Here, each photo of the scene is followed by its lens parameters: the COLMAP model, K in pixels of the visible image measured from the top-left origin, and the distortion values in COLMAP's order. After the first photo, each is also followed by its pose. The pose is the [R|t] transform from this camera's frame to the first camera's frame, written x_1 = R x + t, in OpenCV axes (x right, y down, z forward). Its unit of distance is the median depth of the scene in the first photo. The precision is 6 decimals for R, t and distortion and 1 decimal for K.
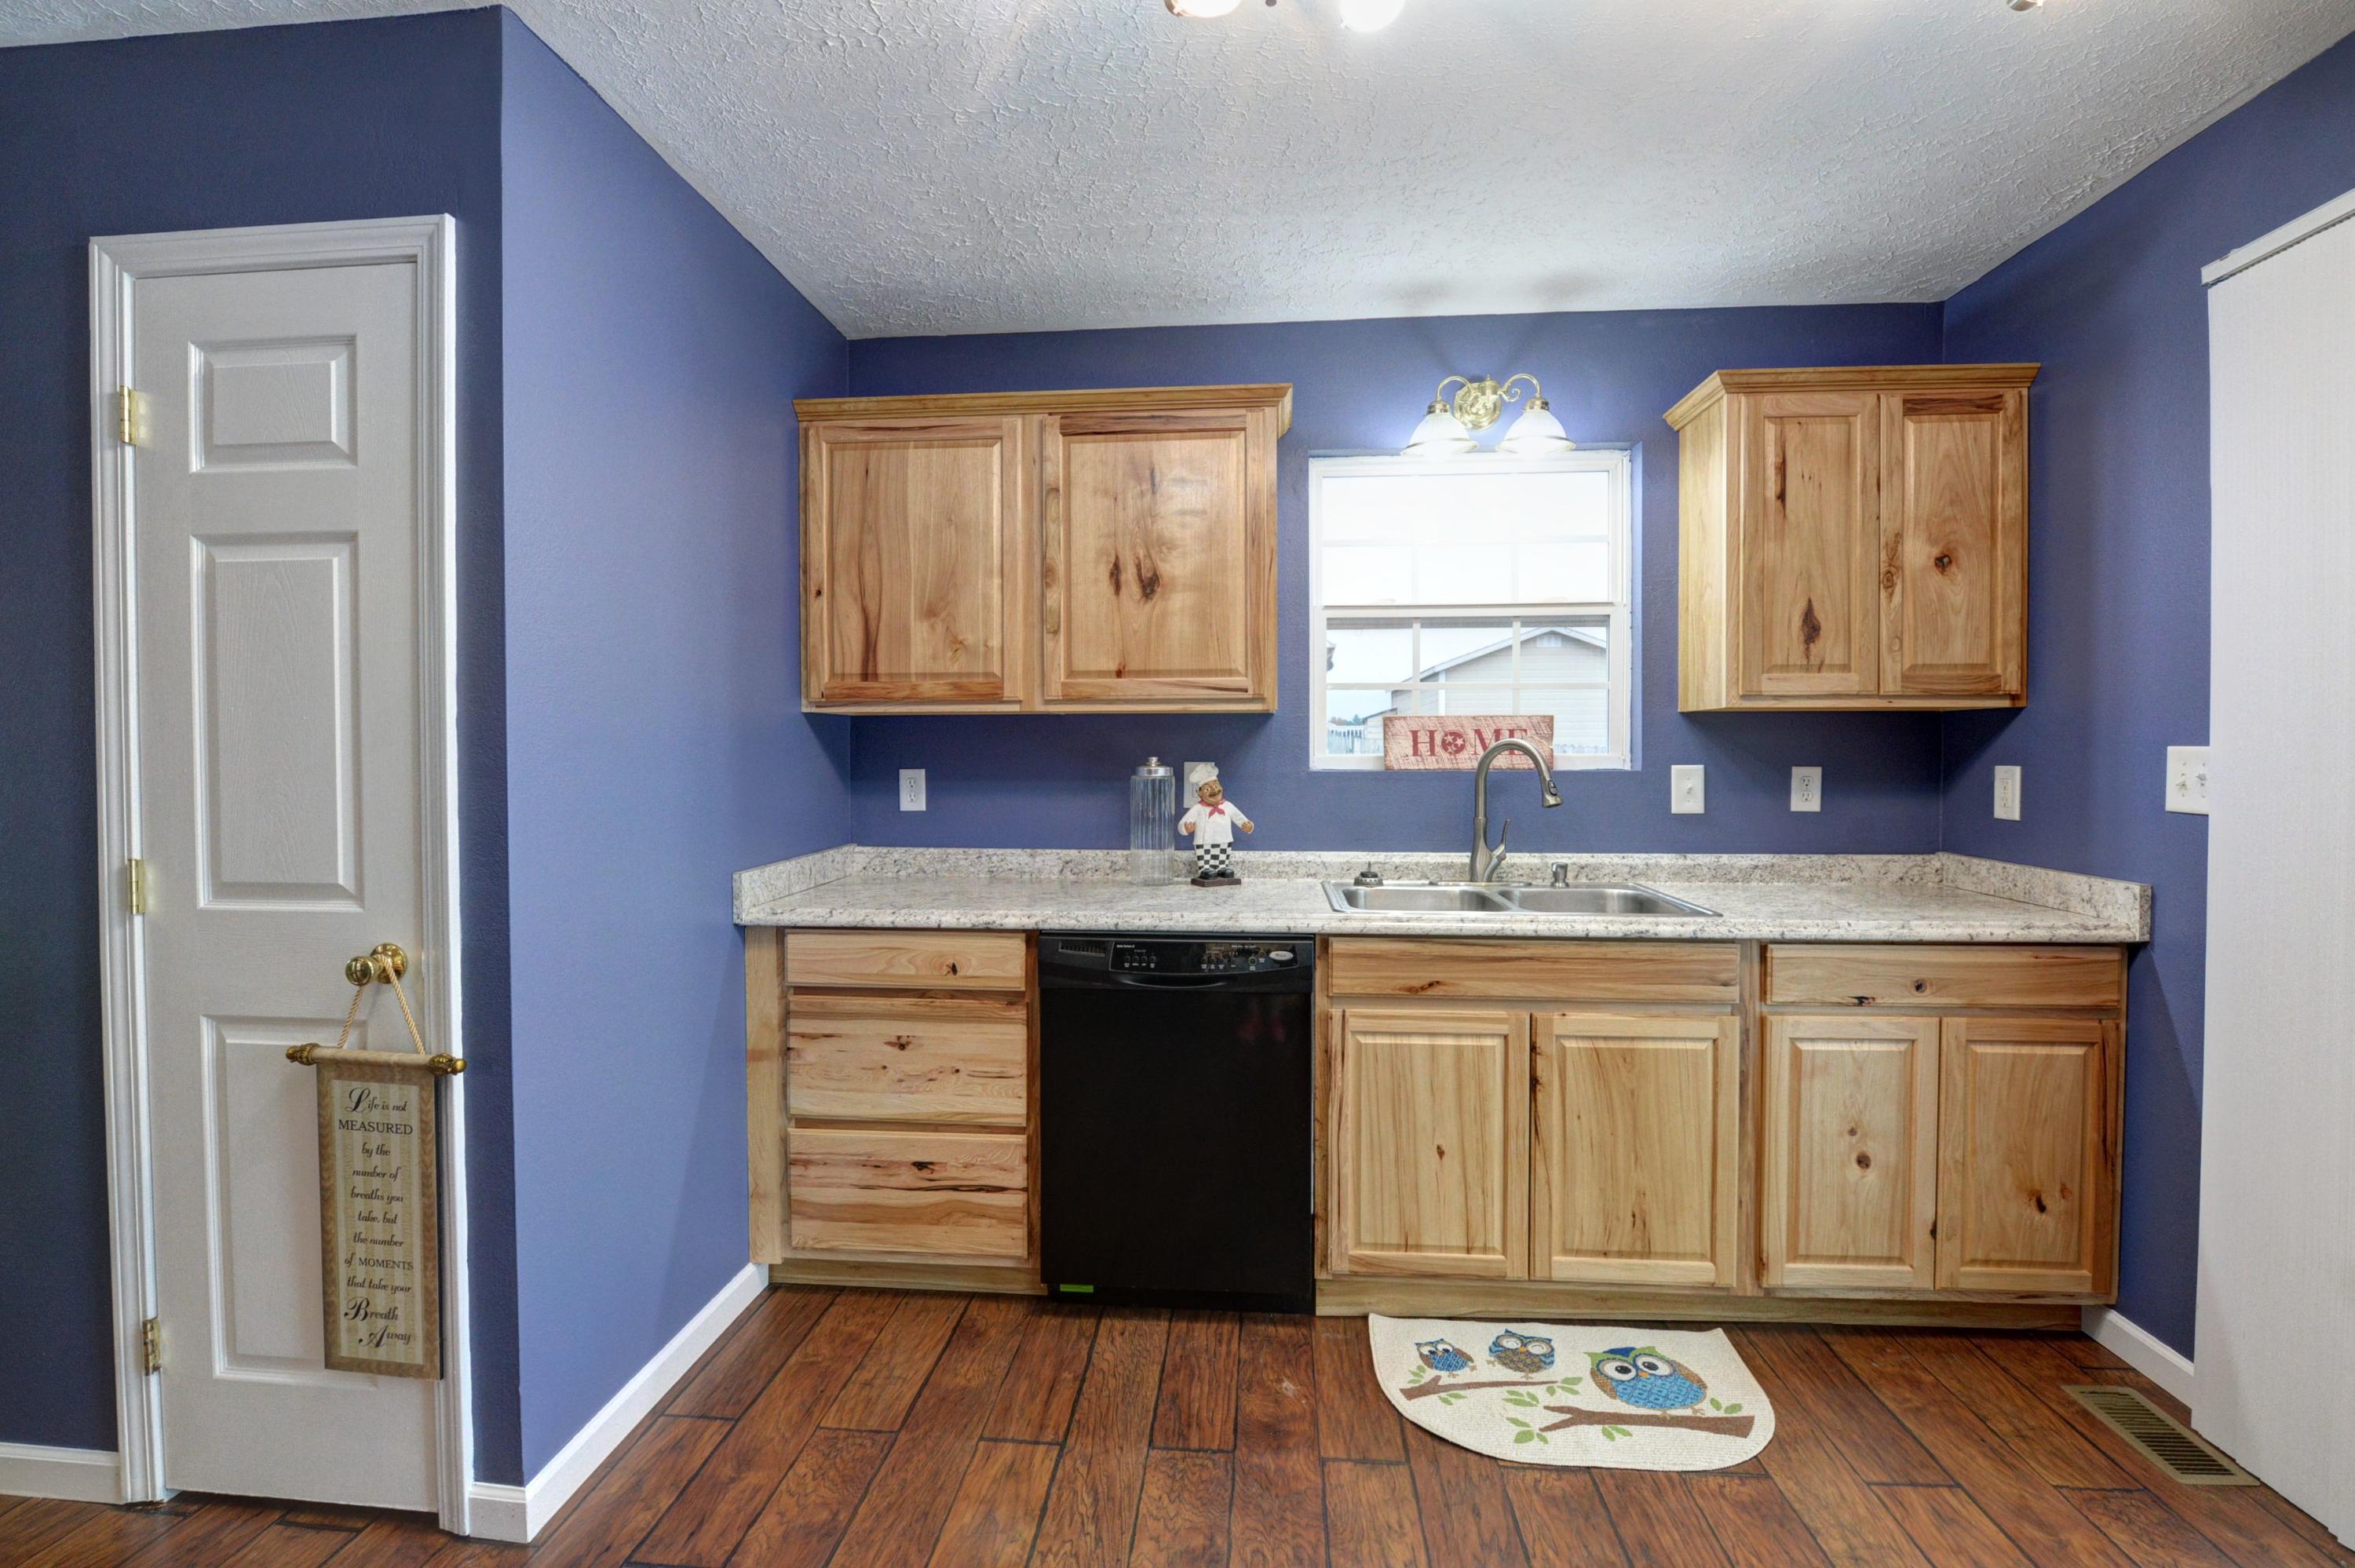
lens RADIAL K [[1045.6, 0, 1179.9], [0, 1045.6, 771.5], [0, 0, 1]] dist [-0.013635, -0.002293]
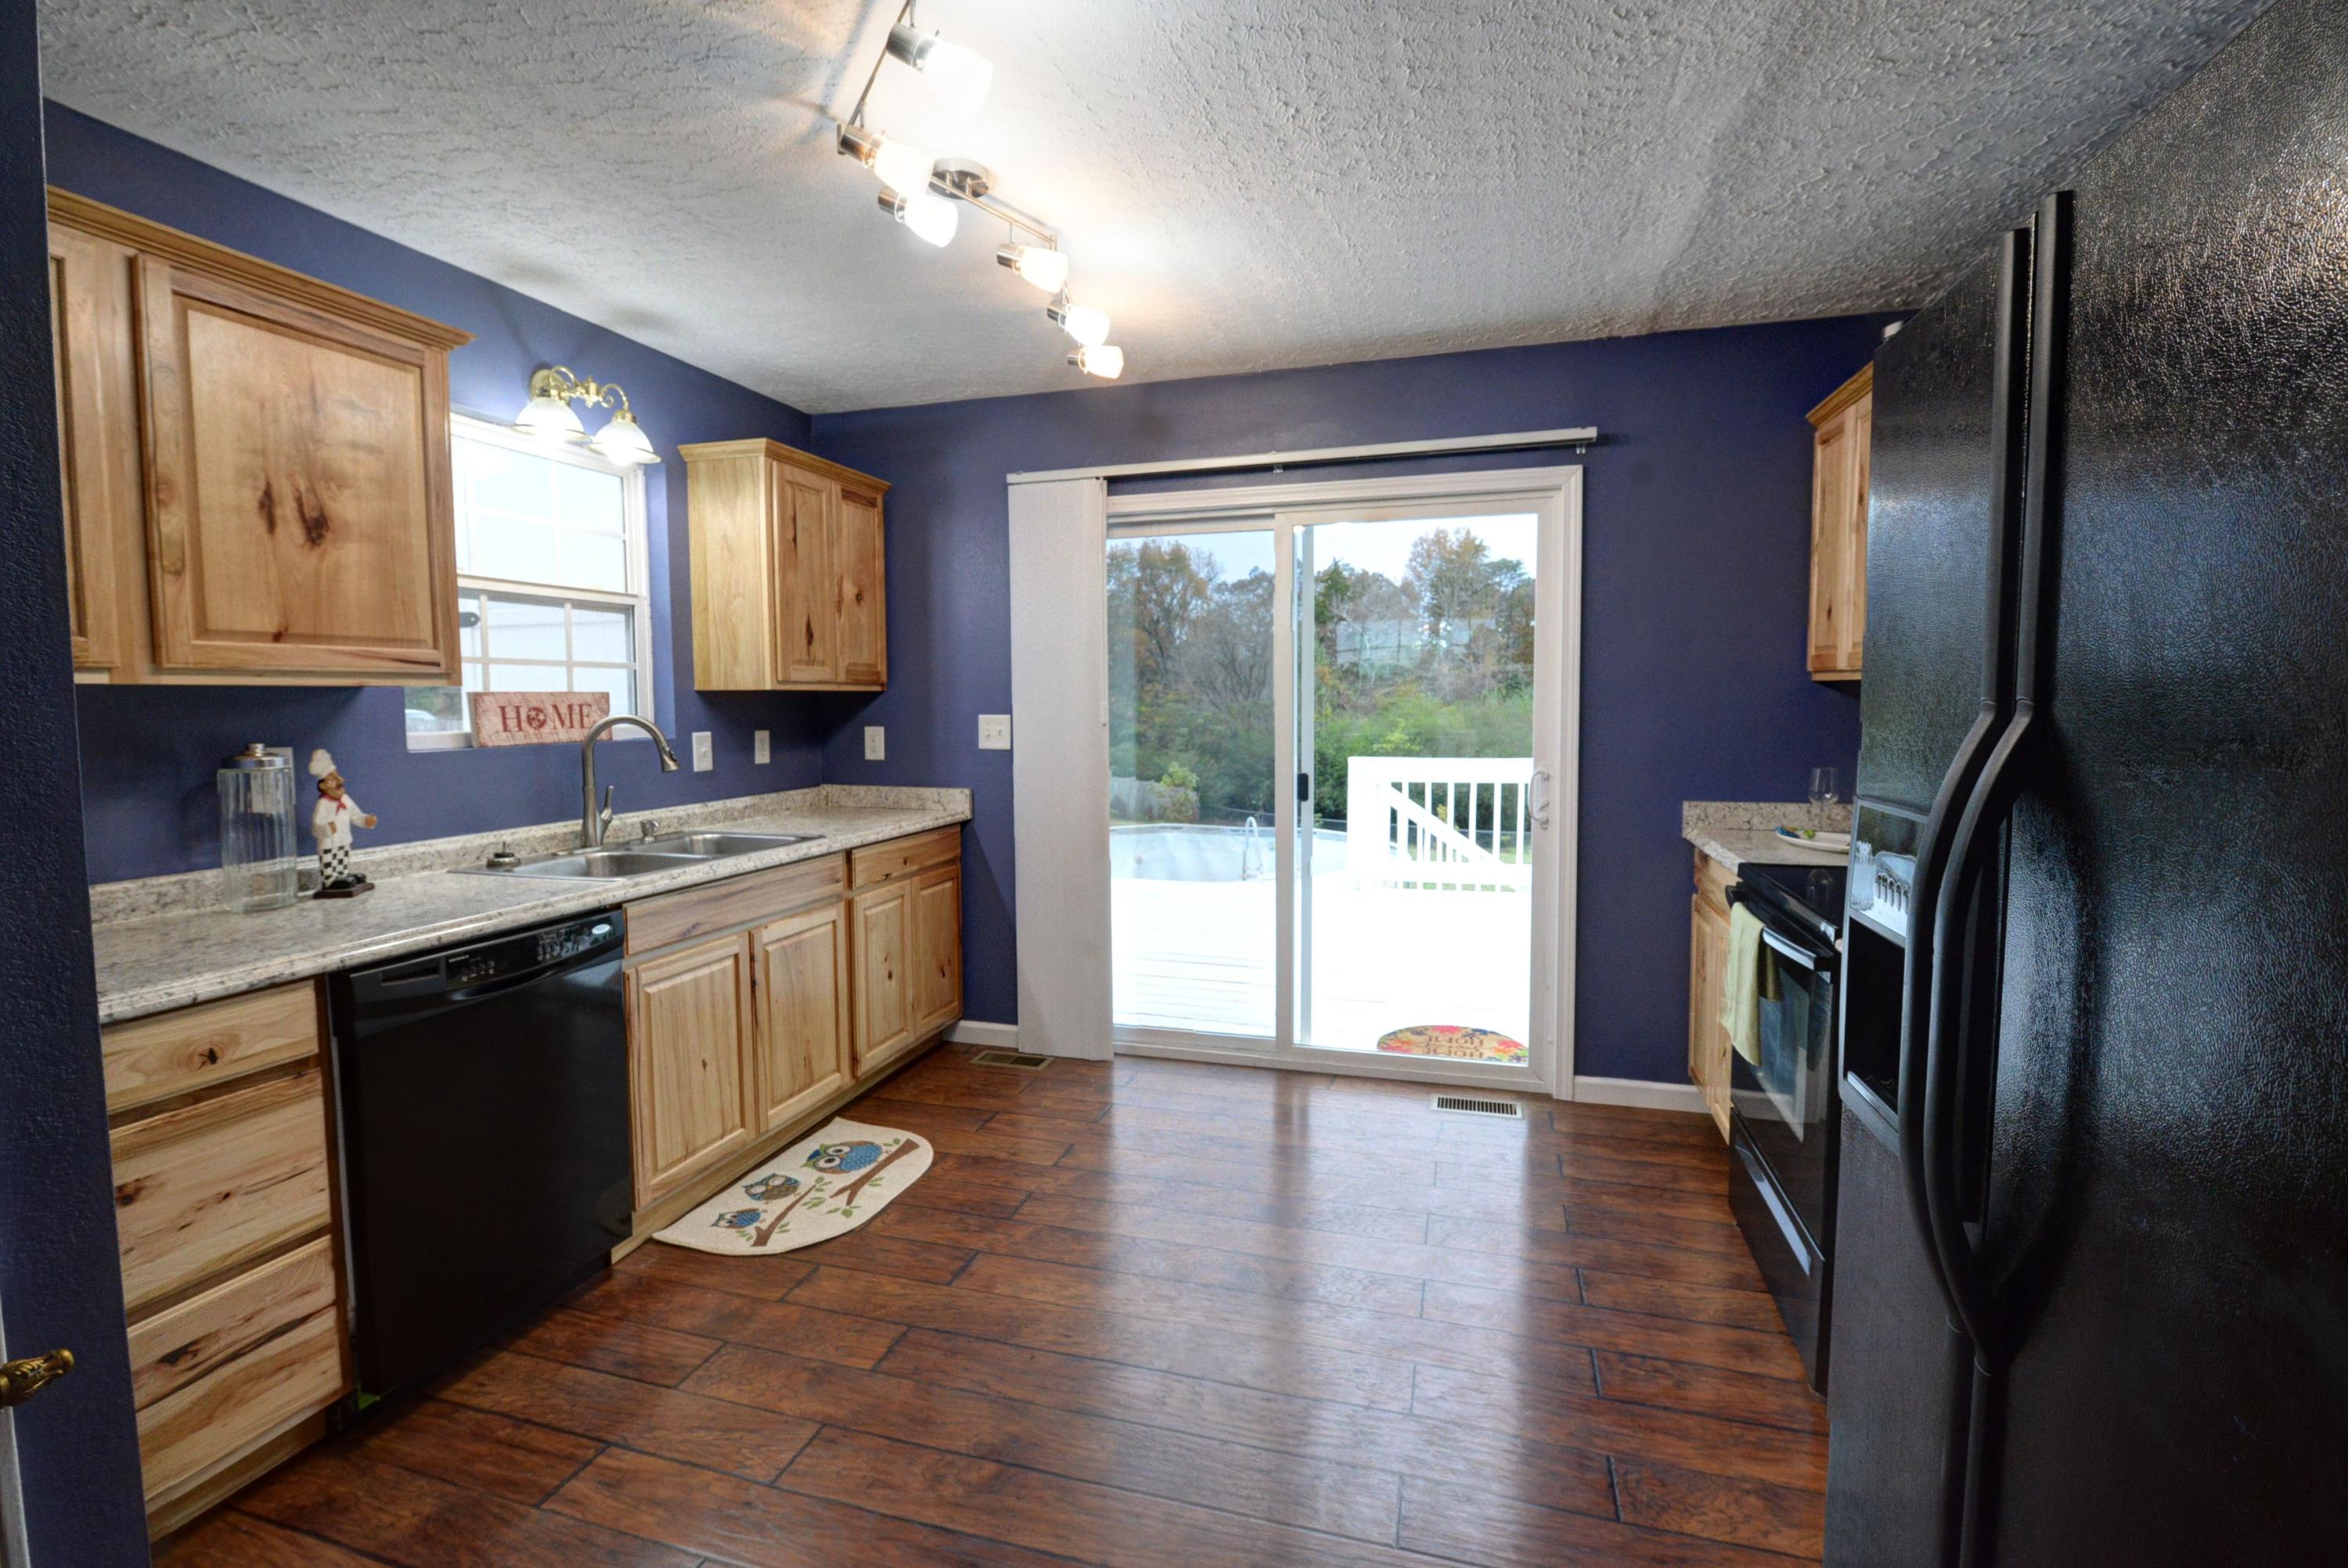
lens RADIAL K [[1042.4, 0, 1175.5], [0, 1042.4, 781.4], [0, 0, 1]] dist [-0.013635, -0.002293]
pose [[0.198091, -0.076716, 0.977177, -0.729727], [0.025084, 0.997003, 0.073188, -0.028685], [-0.979863, 0.010013, 0.199421, 0.219543]]
